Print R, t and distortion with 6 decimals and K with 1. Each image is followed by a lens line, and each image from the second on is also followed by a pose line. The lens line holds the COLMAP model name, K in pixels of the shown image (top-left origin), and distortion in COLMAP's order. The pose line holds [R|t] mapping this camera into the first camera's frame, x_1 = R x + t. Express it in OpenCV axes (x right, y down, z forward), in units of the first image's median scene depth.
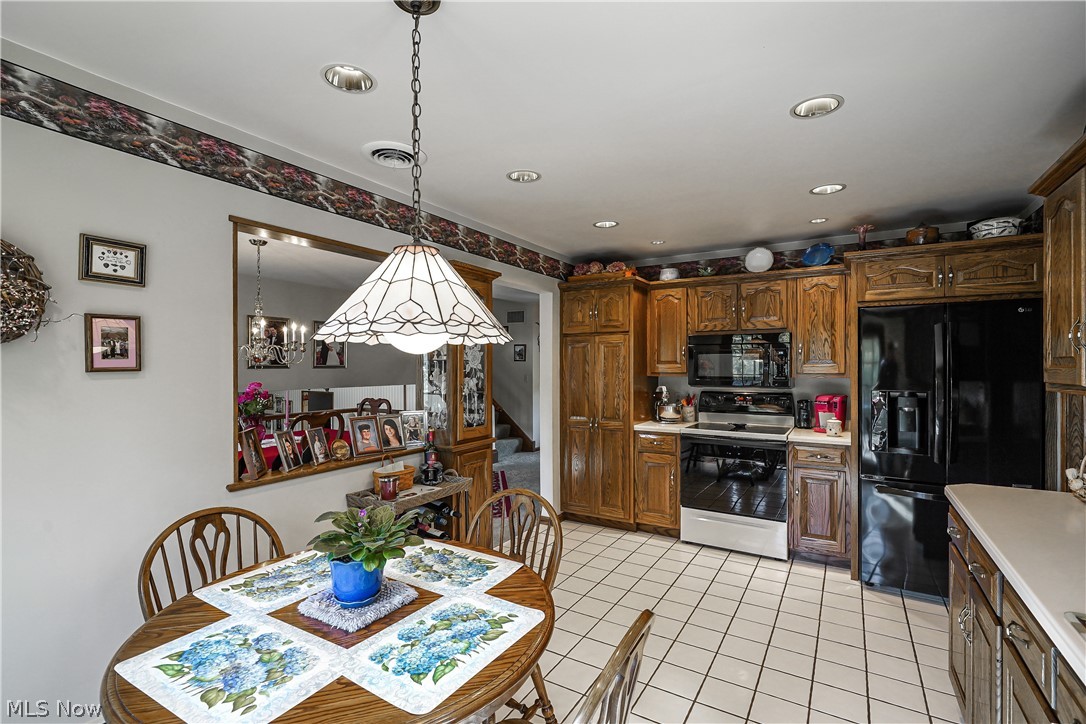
lens RADIAL K [[480.3, 0, 544.9], [0, 480.3, 365.4], [0, 0, 1]] dist [-0.001291, -0.000046]
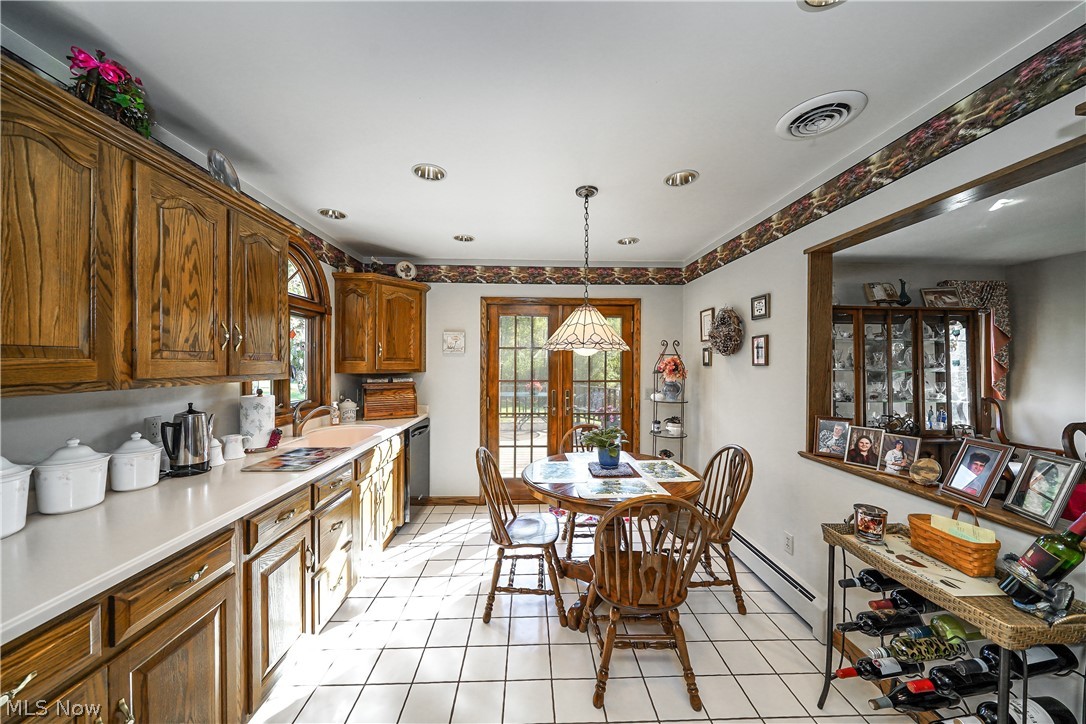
lens RADIAL K [[384.4, 0, 537.9], [0, 384.4, 366.3], [0, 0, 1]] dist [-0.001099, -0.000020]
pose [[-0.841585, -0.001831, -0.540121, 0.655018], [-0.007832, 0.999930, 0.008815, 0.008766], [0.540067, 0.011649, -0.841541, 1.801456]]
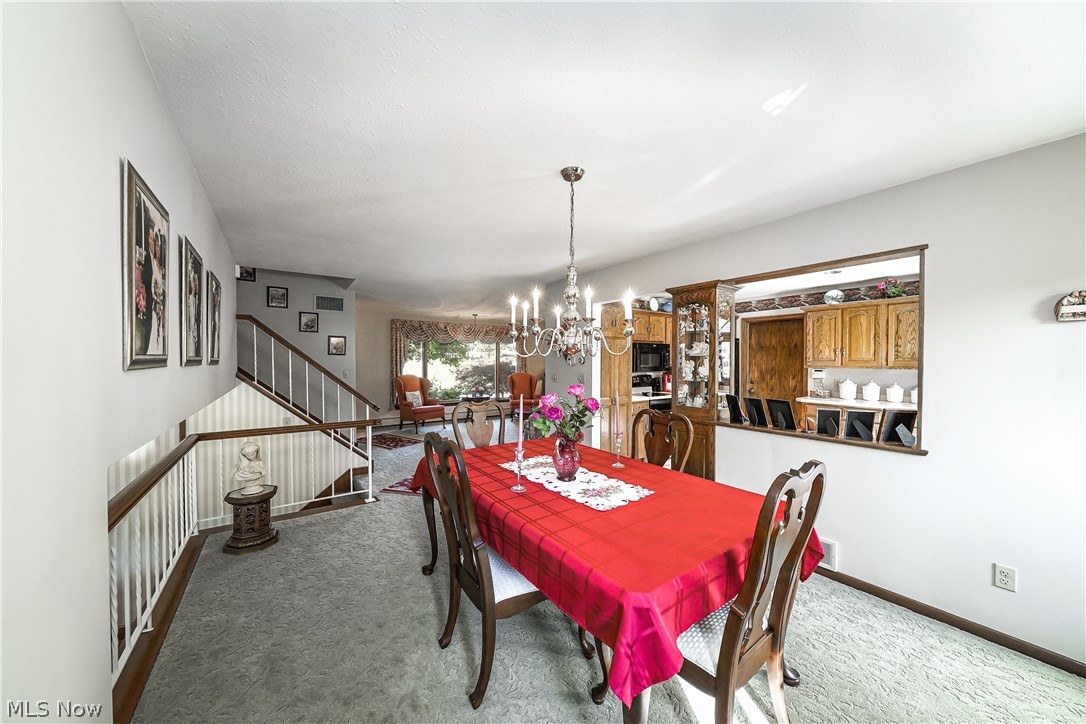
lens RADIAL K [[375.0, 0, 539.3], [0, 375.0, 362.3], [0, 0, 1]] dist [-0.000970, -0.000034]
pose [[0.399732, -0.005471, 0.916616, -2.552612], [0.001742, 0.999985, 0.005209, 0.000901], [-0.916631, -0.000485, 0.399735, 1.940560]]
